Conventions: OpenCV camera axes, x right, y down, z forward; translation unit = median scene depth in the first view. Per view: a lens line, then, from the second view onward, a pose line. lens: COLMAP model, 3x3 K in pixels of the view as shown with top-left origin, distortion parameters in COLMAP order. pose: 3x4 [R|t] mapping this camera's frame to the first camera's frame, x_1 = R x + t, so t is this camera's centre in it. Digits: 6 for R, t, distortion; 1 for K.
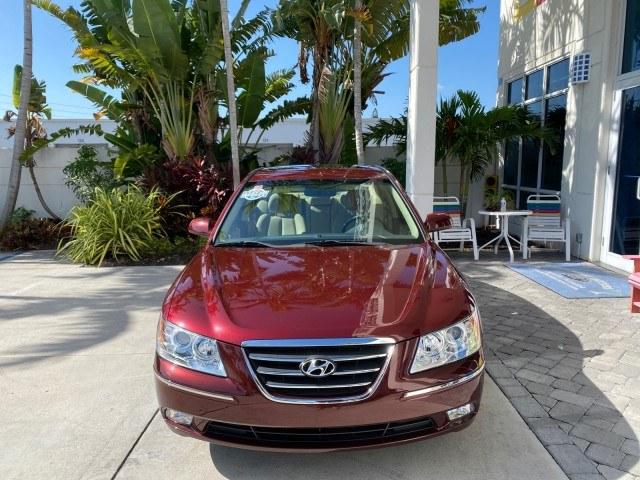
lens RADIAL K [[488.3, 0, 320.6], [0, 488.3, 237.2], [0, 0, 1]] dist [0.010402, -0.002615]
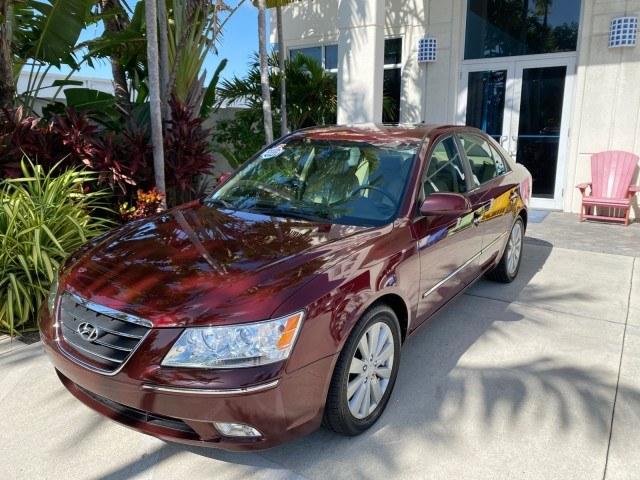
lens RADIAL K [[488.3, 0, 320.6], [0, 488.3, 237.2], [0, 0, 1]] dist [0.010402, -0.002615]
pose [[0.548247, -0.175299, 0.817738, -0.544874], [0.122921, 0.984057, 0.128542, -0.049175], [-0.827234, 0.030044, 0.561054, 0.397242]]
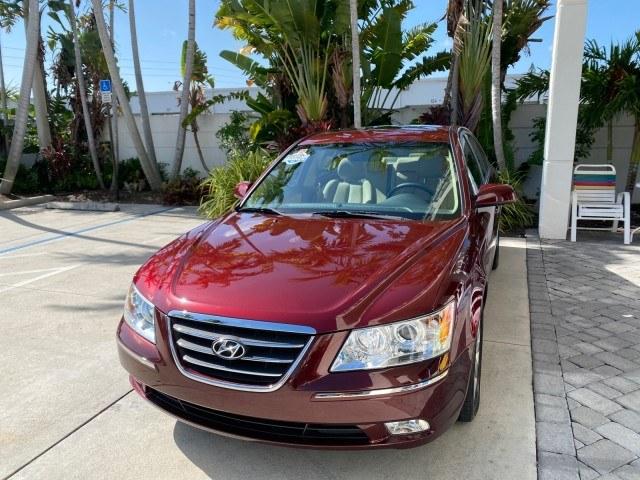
lens RADIAL K [[488.3, 0, 320.6], [0, 488.3, 237.2], [0, 0, 1]] dist [0.010402, -0.002615]
pose [[0.931969, 0.071170, -0.355483, 0.103560], [-0.045597, 0.995766, 0.079818, -0.005164], [0.359658, -0.058179, 0.931269, 0.048800]]
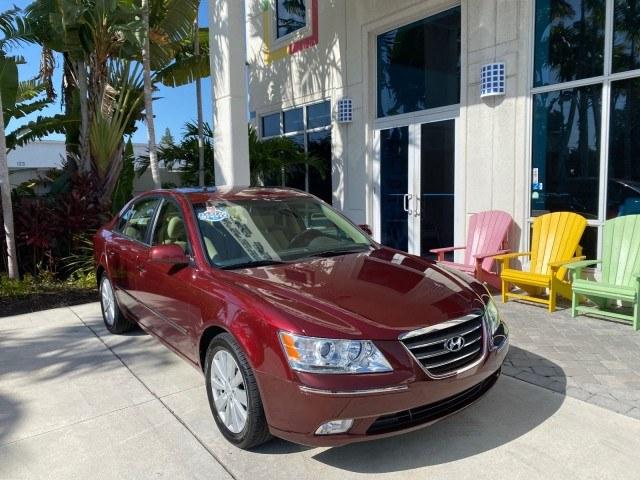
lens RADIAL K [[488.5, 0, 313.8], [0, 488.5, 240.1], [0, 0, 1]] dist [0.004104, -0.003988]
pose [[0.800517, -0.072207, 0.594944, -0.225613], [0.103629, 0.994439, -0.018744, 0.000102], [-0.590282, 0.076658, 0.803549, 0.050747]]
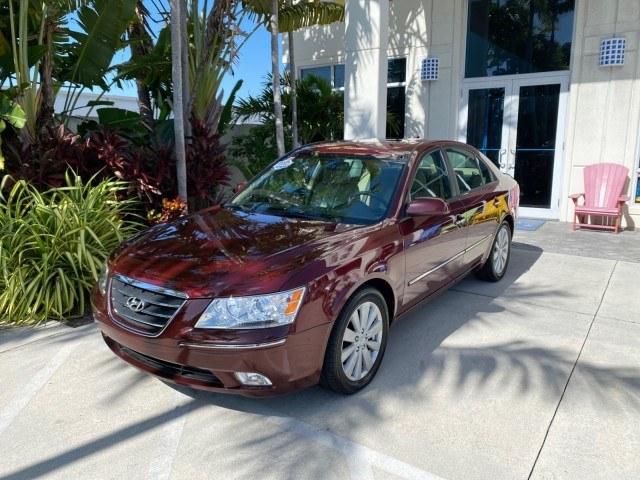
lens RADIAL K [[488.5, 0, 320.0], [0, 488.5, 240.0], [0, 0, 1]] dist [0.009305, -0.001114]
pose [[0.570158, -0.155641, 0.806657, -0.589434], [0.123800, 0.986955, 0.102925, -0.043511], [-0.812153, 0.041181, 0.581989, 0.359309]]
